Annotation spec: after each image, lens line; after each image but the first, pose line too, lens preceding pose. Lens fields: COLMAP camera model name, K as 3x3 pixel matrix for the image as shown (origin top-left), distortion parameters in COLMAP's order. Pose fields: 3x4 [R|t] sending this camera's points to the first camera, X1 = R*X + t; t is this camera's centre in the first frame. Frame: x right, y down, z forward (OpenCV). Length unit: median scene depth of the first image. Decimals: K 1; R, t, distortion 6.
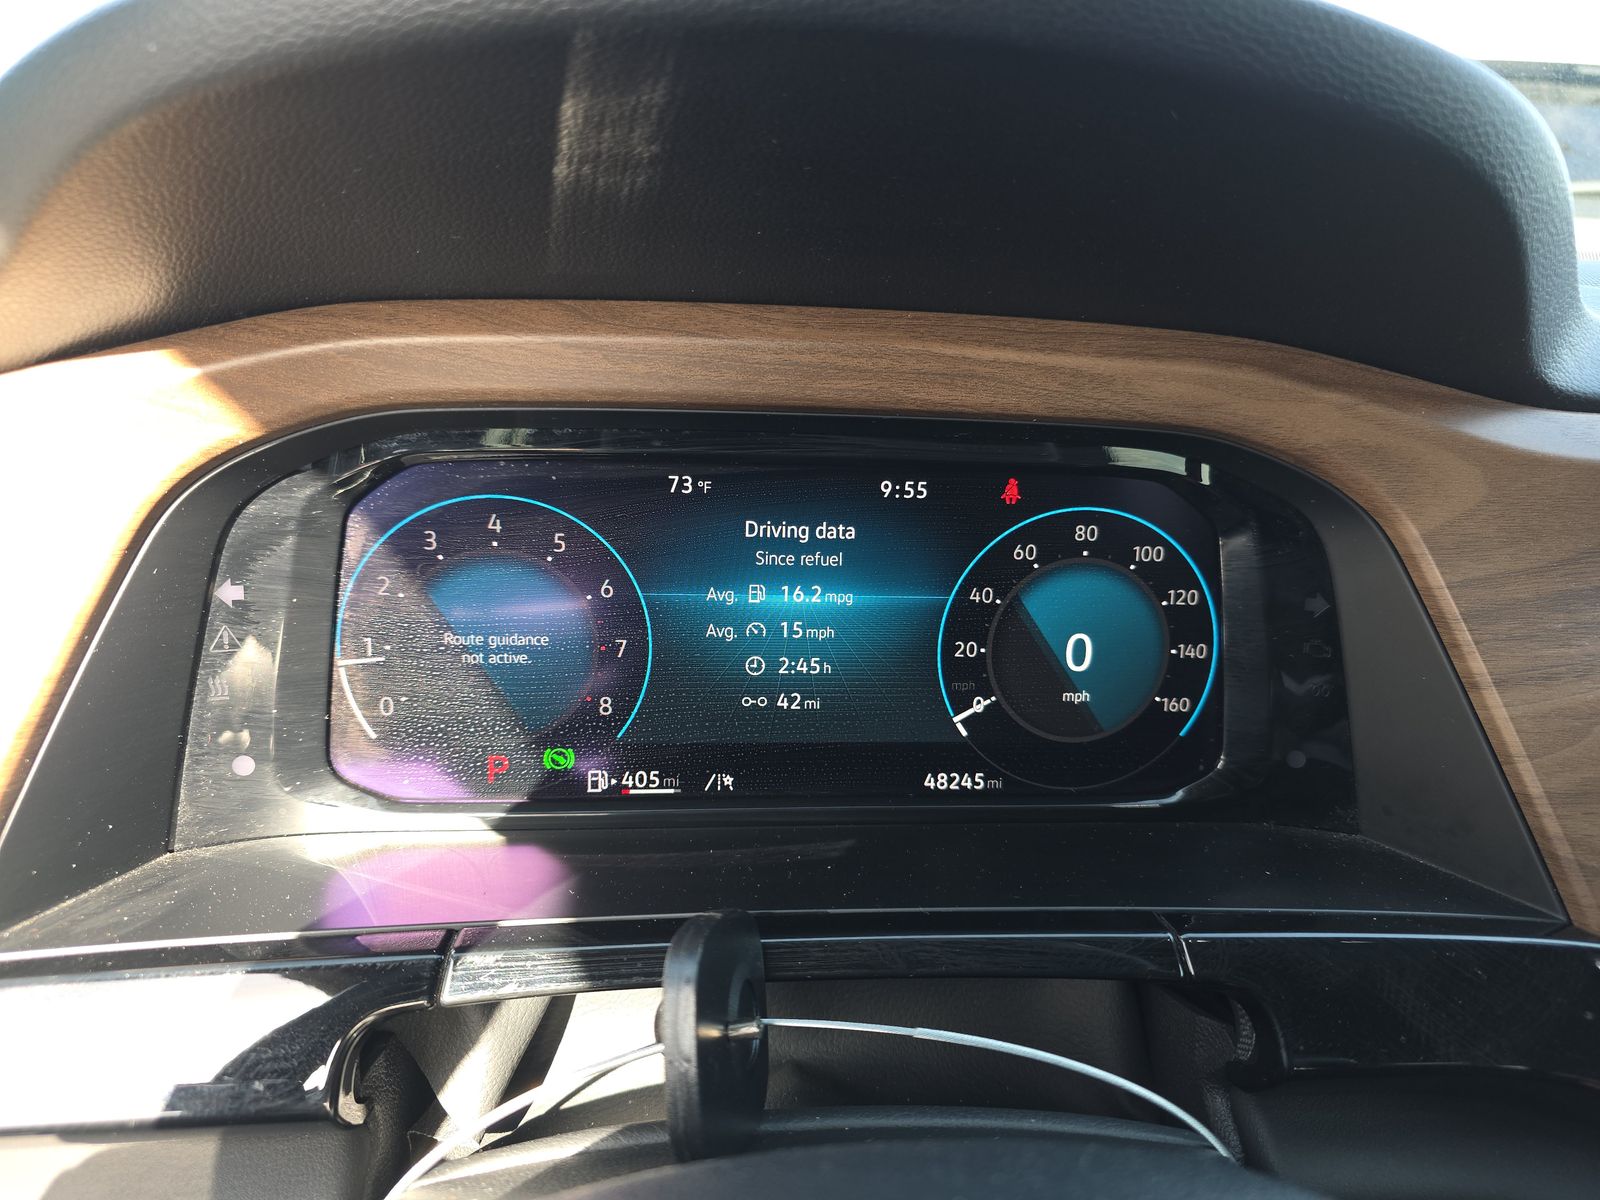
lens RADIAL K [[1168.5, 0, 800.0], [0, 1168.5, 600.0], [0, 0, 1]] dist [0.033332, -0.001445]
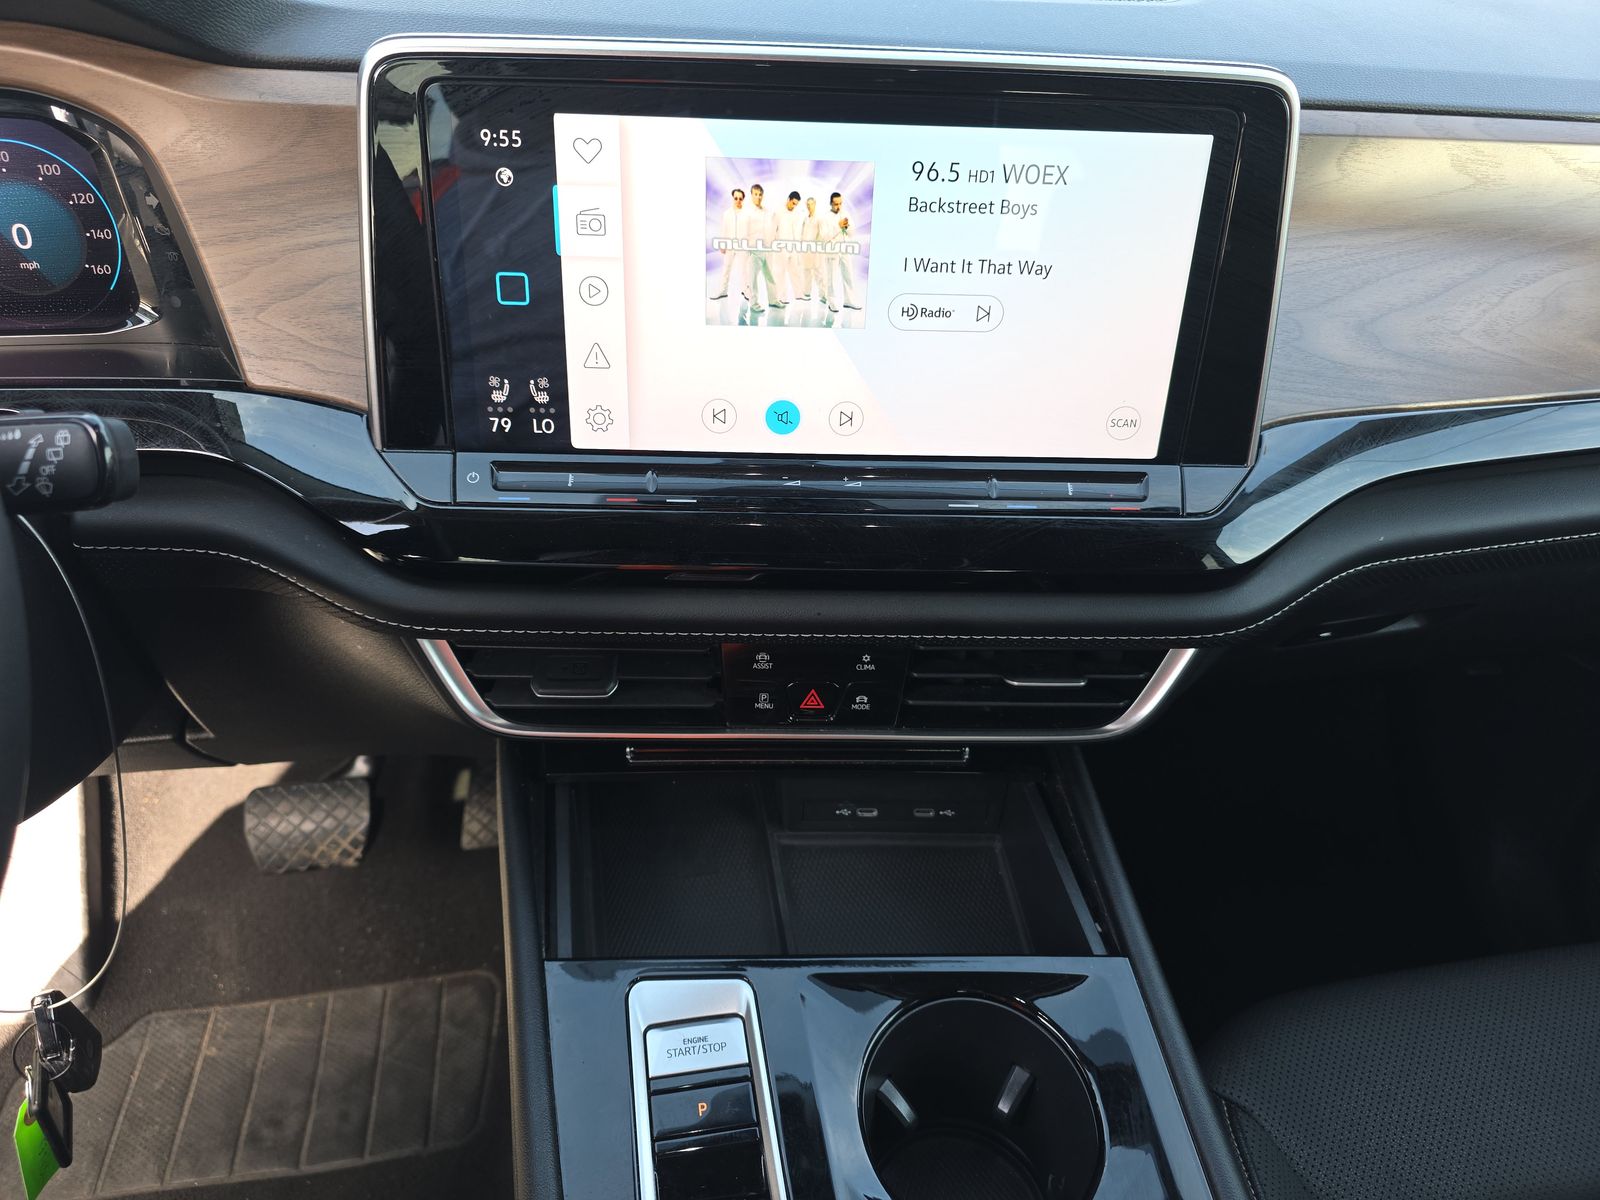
lens RADIAL K [[1063.7, 0, 768.3], [0, 1063.7, 609.1], [0, 0, 1]] dist [0.060886, -0.065095]
pose [[0.996870, -0.043292, 0.066154, 1.196901], [0.020705, 0.950504, 0.310022, 0.098405], [-0.076301, -0.307682, 0.948425, -0.670229]]
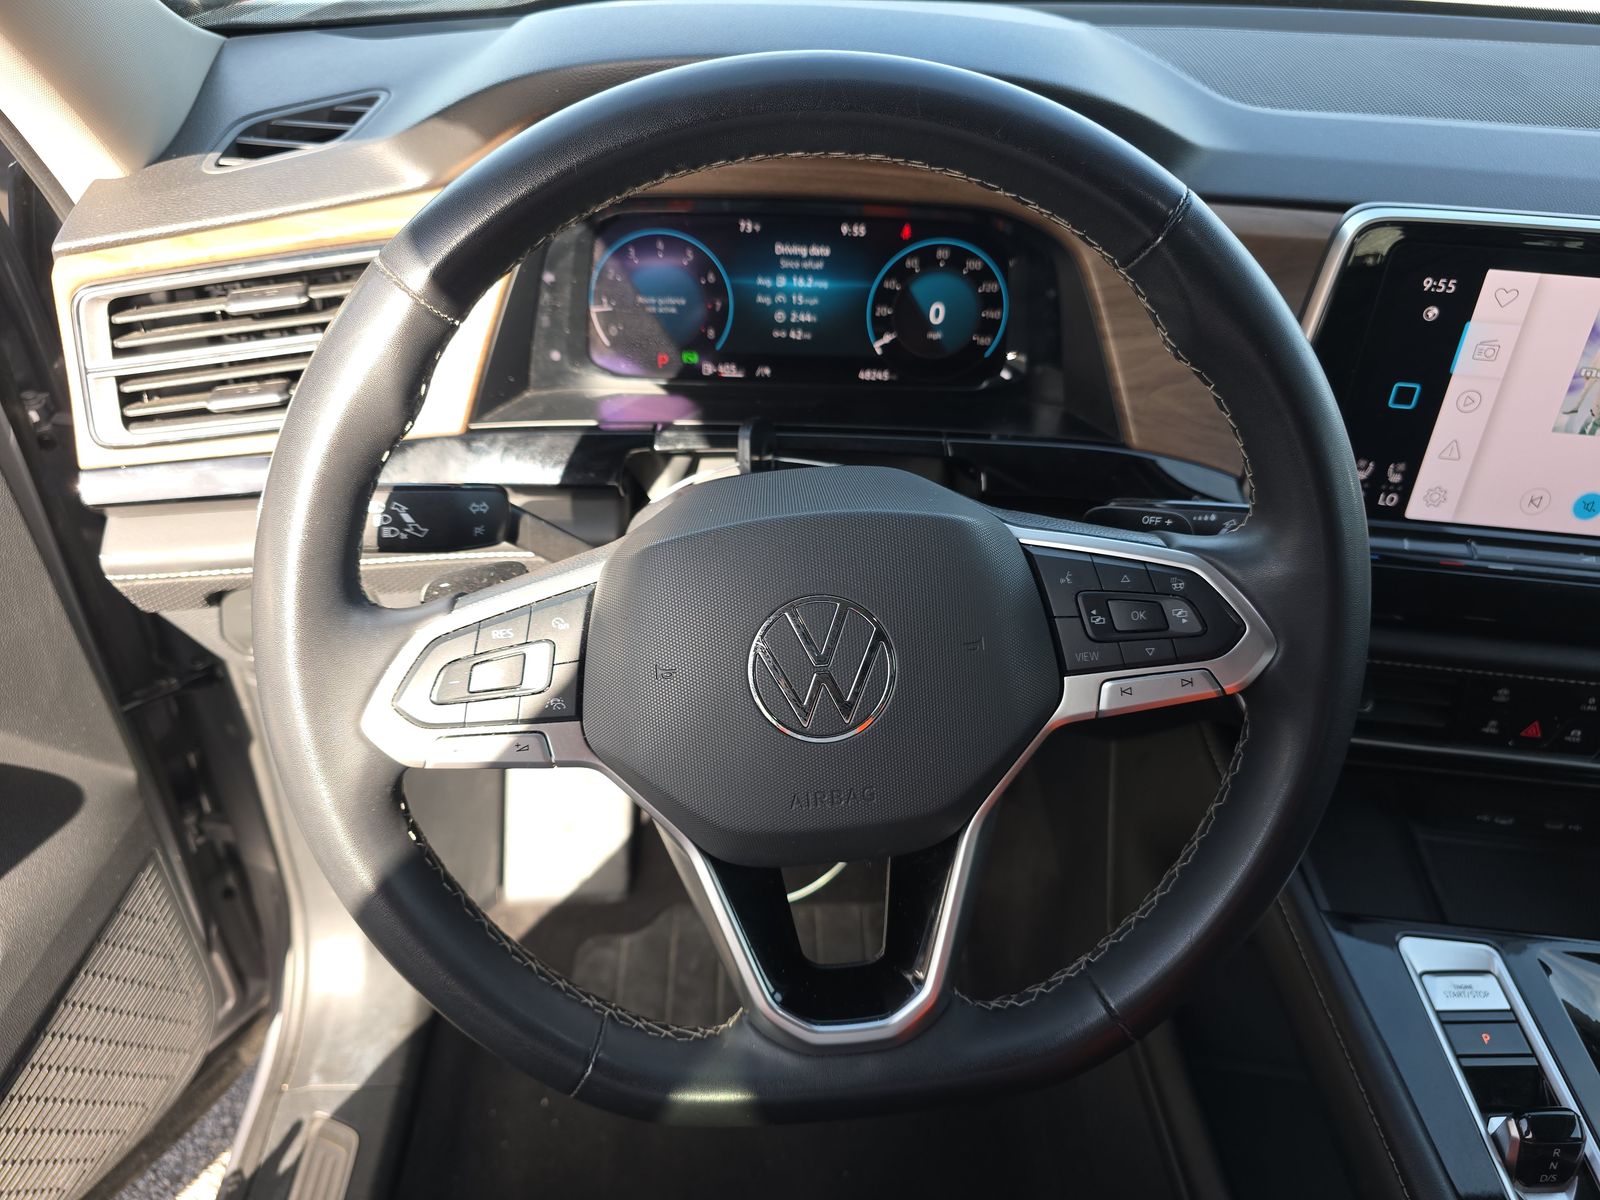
lens RADIAL K [[1069.7, 0, 803.0], [0, 1069.7, 625.1], [0, 0, 1]] dist [0.020930, -0.026394]
pose [[0.998347, 0.042993, -0.038155, 0.103195], [-0.026341, 0.932143, 0.361130, -0.126787], [0.051092, -0.359528, 0.931735, -1.031011]]
